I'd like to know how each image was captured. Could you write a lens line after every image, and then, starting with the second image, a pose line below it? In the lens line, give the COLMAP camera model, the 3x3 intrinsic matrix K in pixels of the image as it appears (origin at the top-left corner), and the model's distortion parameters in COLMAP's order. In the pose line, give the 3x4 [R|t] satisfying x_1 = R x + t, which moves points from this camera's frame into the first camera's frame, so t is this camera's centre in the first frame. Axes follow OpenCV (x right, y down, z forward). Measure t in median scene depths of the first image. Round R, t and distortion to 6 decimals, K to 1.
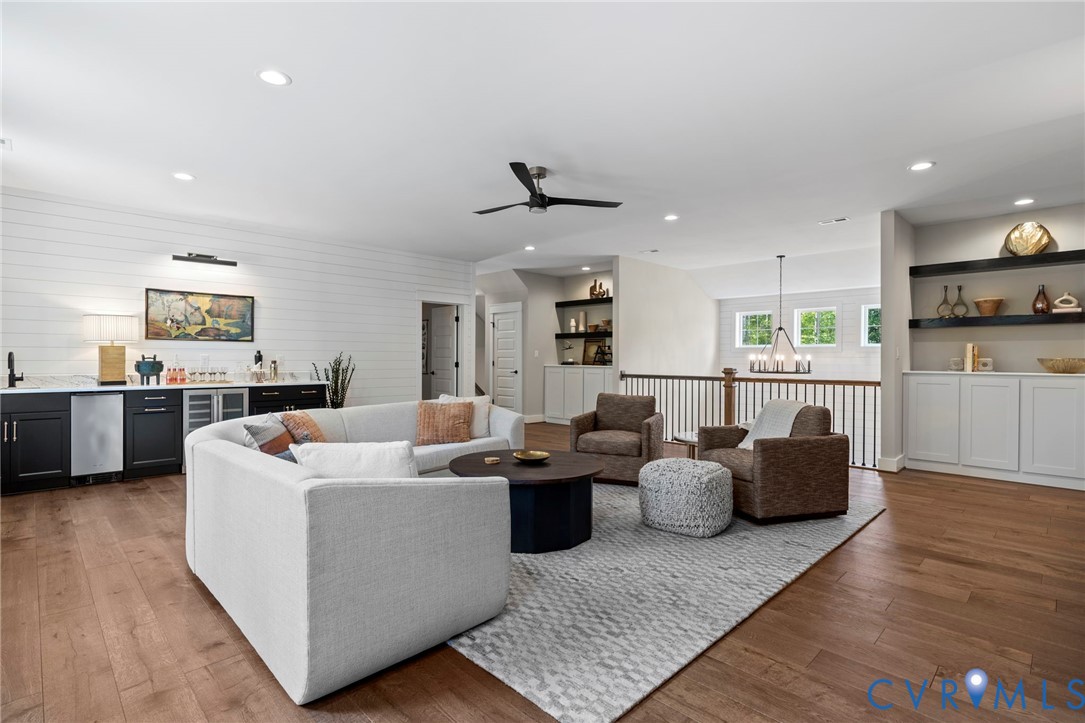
lens RADIAL K [[517.5, 0, 546.2], [0, 517.5, 357.0], [0, 0, 1]] dist [0.000105, 0.000013]
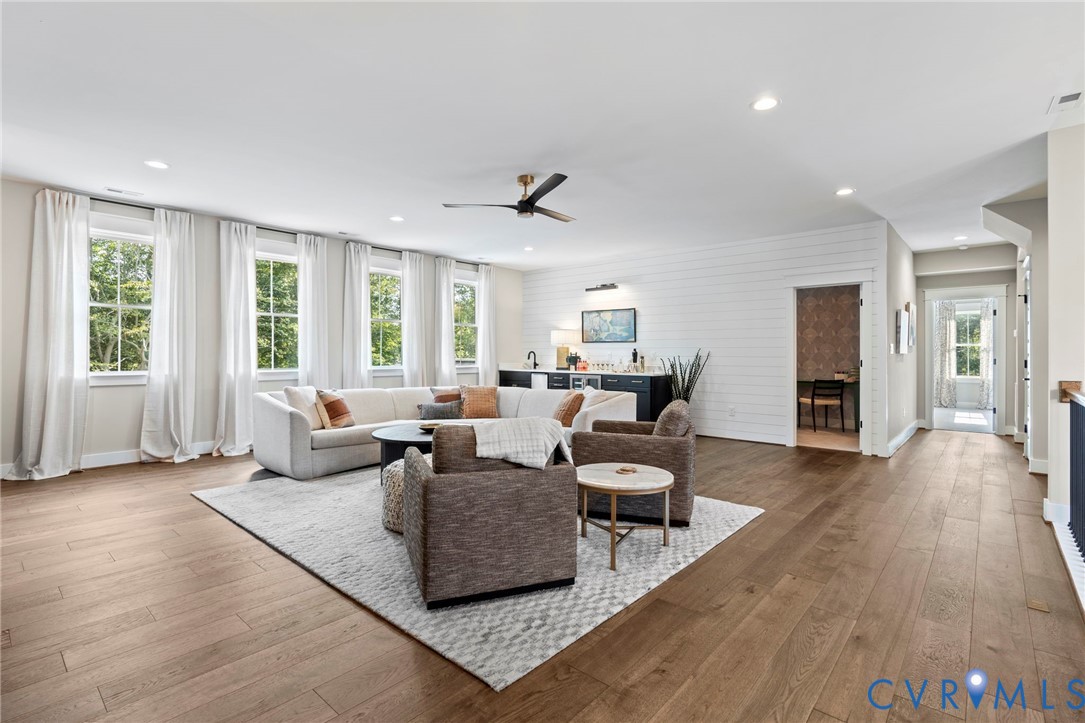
lens RADIAL K [[517.5, 0, 546.2], [0, 517.5, 357.0], [0, 0, 1]] dist [0.000105, 0.000013]
pose [[0.077024, 0.002841, -0.997025, 0.792155], [0.000235, 0.999996, 0.002867, 0.005488], [0.997029, -0.000455, 0.077023, 0.720136]]
